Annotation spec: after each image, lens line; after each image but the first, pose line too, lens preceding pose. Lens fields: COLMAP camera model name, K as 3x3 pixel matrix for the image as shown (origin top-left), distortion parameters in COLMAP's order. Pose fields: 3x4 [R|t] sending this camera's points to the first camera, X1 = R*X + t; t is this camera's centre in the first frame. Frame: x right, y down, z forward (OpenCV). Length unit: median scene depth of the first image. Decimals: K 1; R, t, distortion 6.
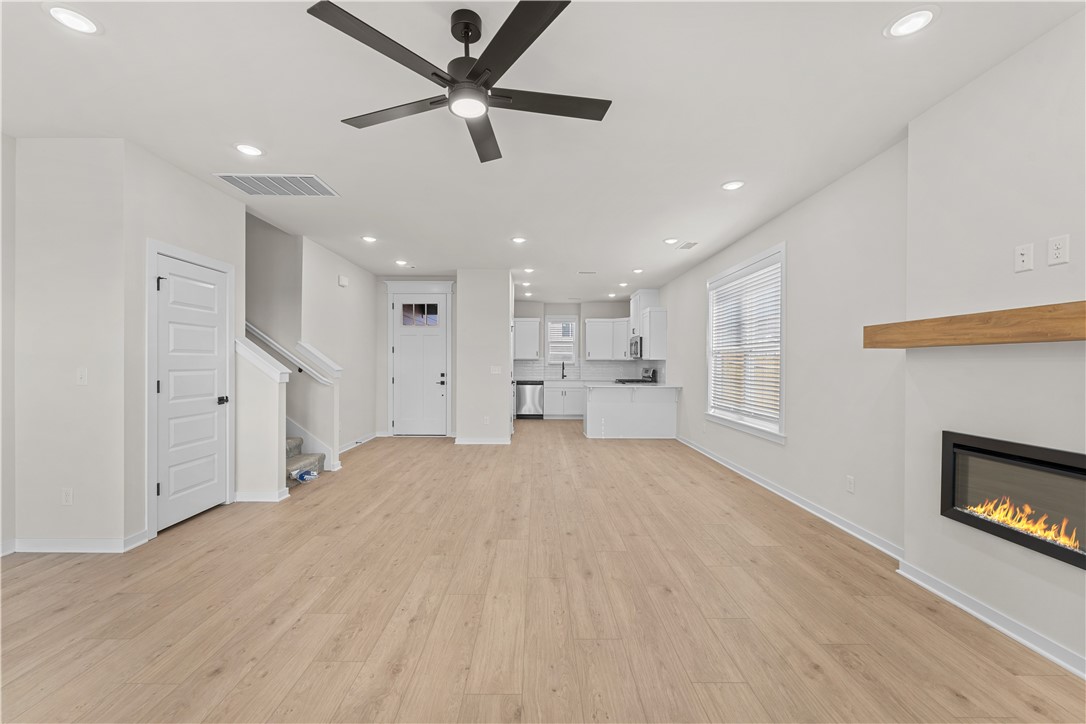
lens RADIAL K [[440.5, 0, 536.7], [0, 440.5, 365.2], [0, 0, 1]] dist [0.000985, -0.001092]
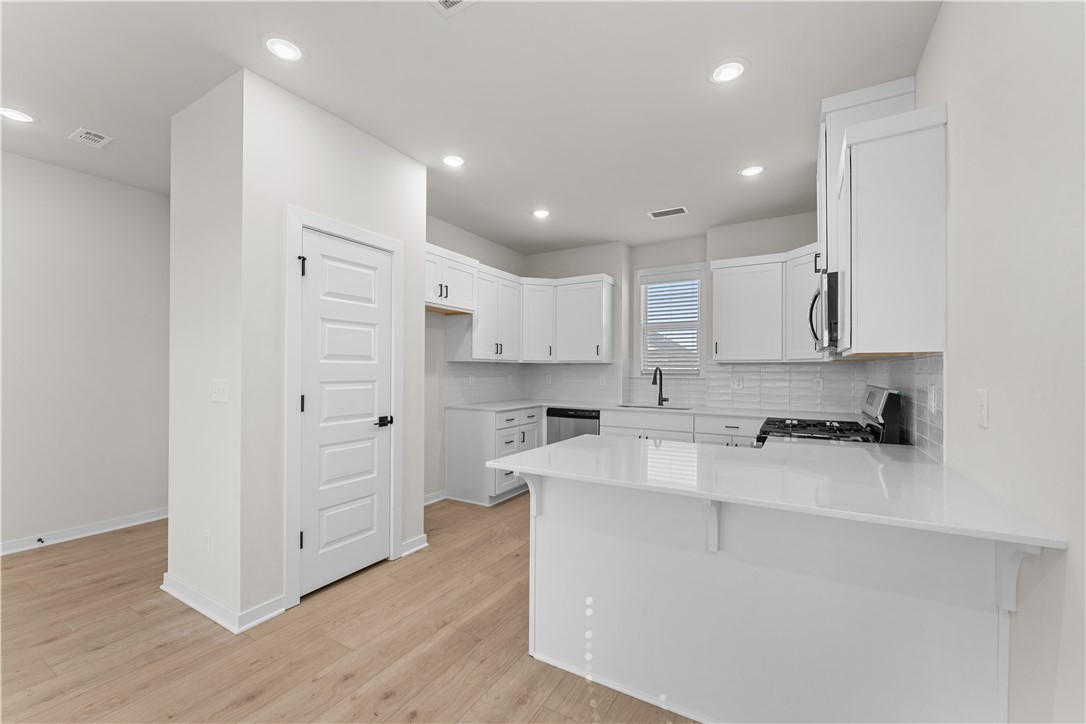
lens RADIAL K [[440.5, 0, 538.0], [0, 440.5, 365.8], [0, 0, 1]] dist [0.000985, -0.001092]
pose [[0.855811, -0.007685, -0.517231, 0.435213], [-0.001733, 0.999841, -0.017721, -0.002584], [0.517285, 0.016062, 0.855662, 1.321119]]
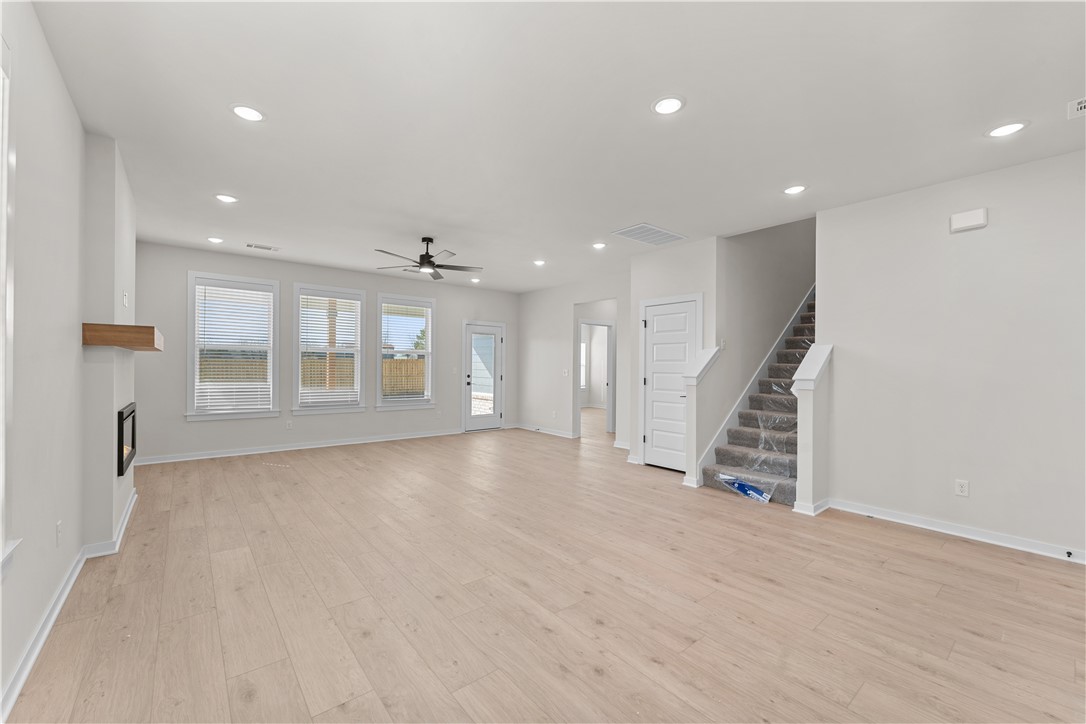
lens RADIAL K [[440.5, 0, 539.5], [0, 440.5, 365.3], [0, 0, 1]] dist [0.000985, -0.001092]
pose [[-0.778712, -0.014538, -0.627214, 0.427730], [-0.016538, 0.999860, -0.002643, -0.003396], [0.627164, 0.008315, -0.778843, 1.529989]]
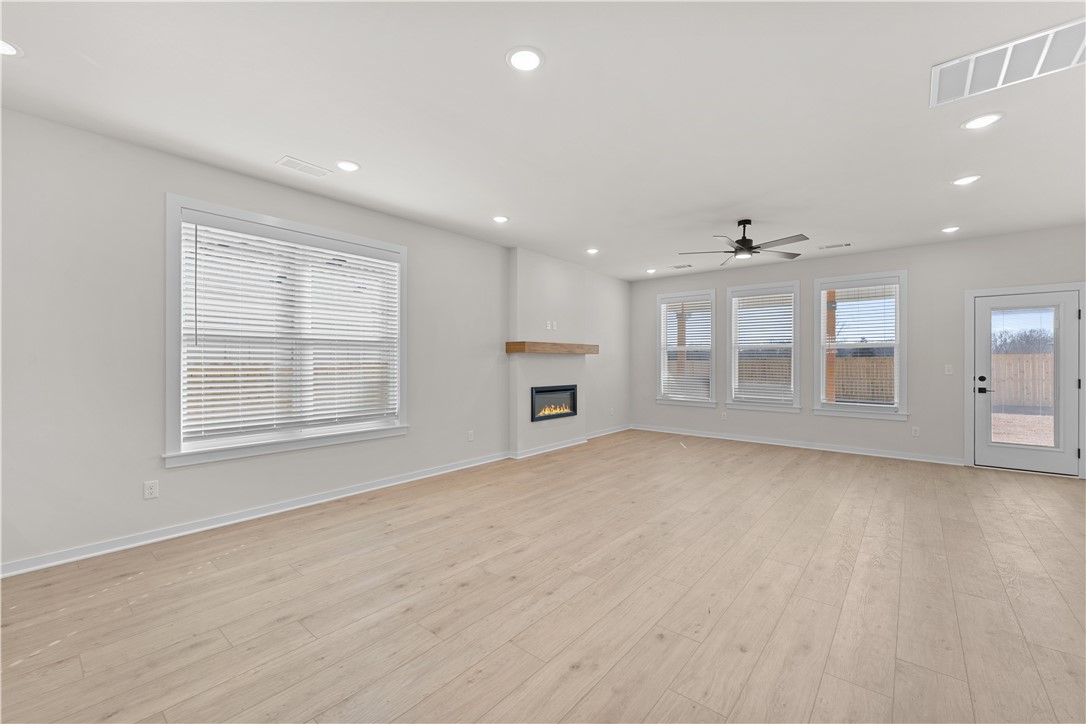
lens RADIAL K [[440.5, 0, 538.7], [0, 440.5, 367.1], [0, 0, 1]] dist [0.000985, -0.001092]
pose [[-0.760647, -0.016212, 0.648963, -0.377865], [-0.003666, 0.999779, 0.020679, -0.008128], [-0.649155, 0.013350, -0.760539, 1.552648]]
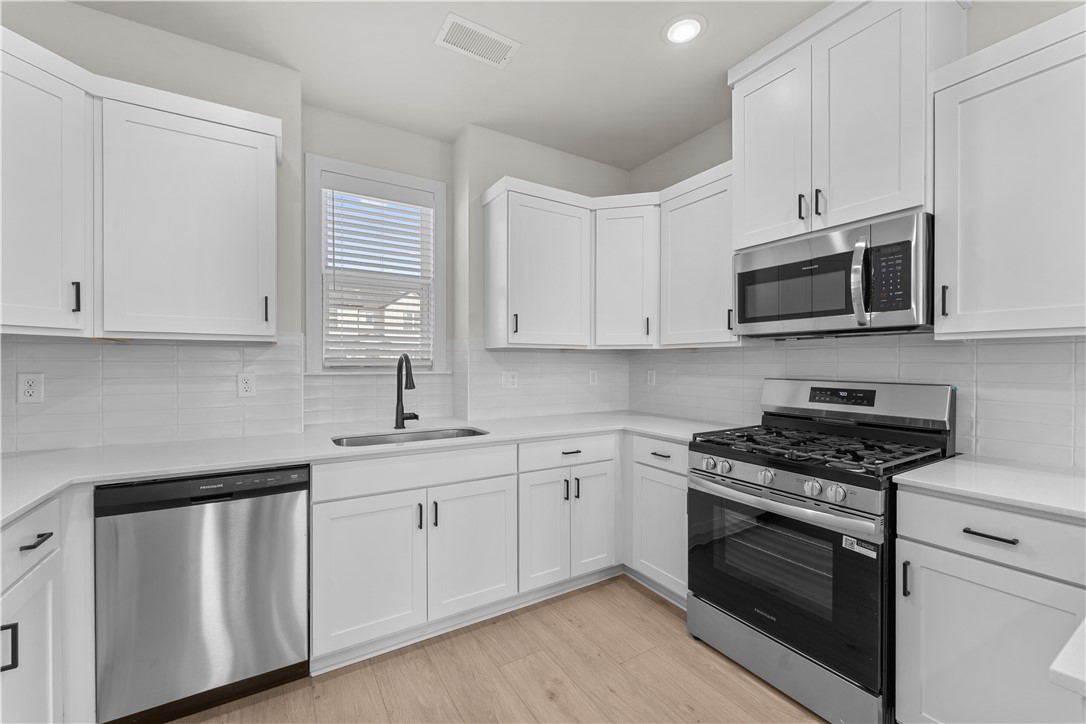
lens RADIAL K [[440.5, 0, 528.9], [0, 440.5, 359.0], [0, 0, 1]] dist [0.000985, -0.001092]
pose [[0.854957, 0.002003, 0.518694, -0.002279], [0.004448, 0.999927, -0.011192, -0.005530], [-0.518679, 0.011875, 0.854886, 1.829159]]
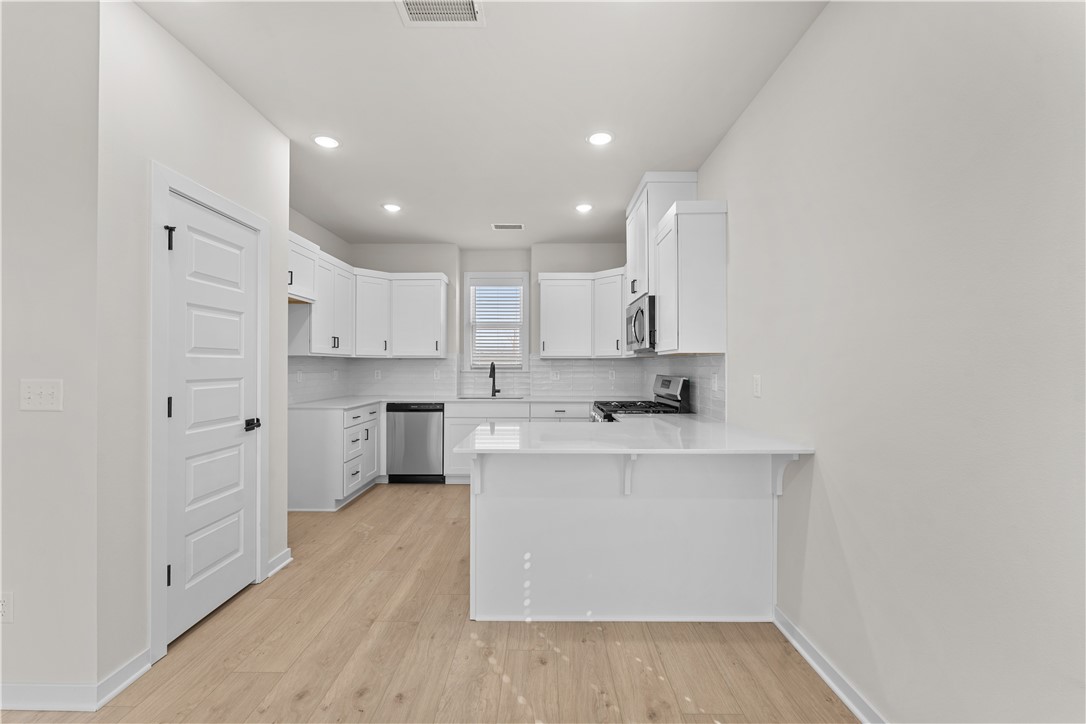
lens RADIAL K [[440.5, 0, 537.5], [0, 440.5, 359.7], [0, 0, 1]] dist [0.000985, -0.001092]
pose [[0.999791, -0.006067, -0.019508, 0.281570], [0.005713, 0.999818, -0.018183, -0.002805], [0.019615, 0.018068, 0.999644, 1.200159]]
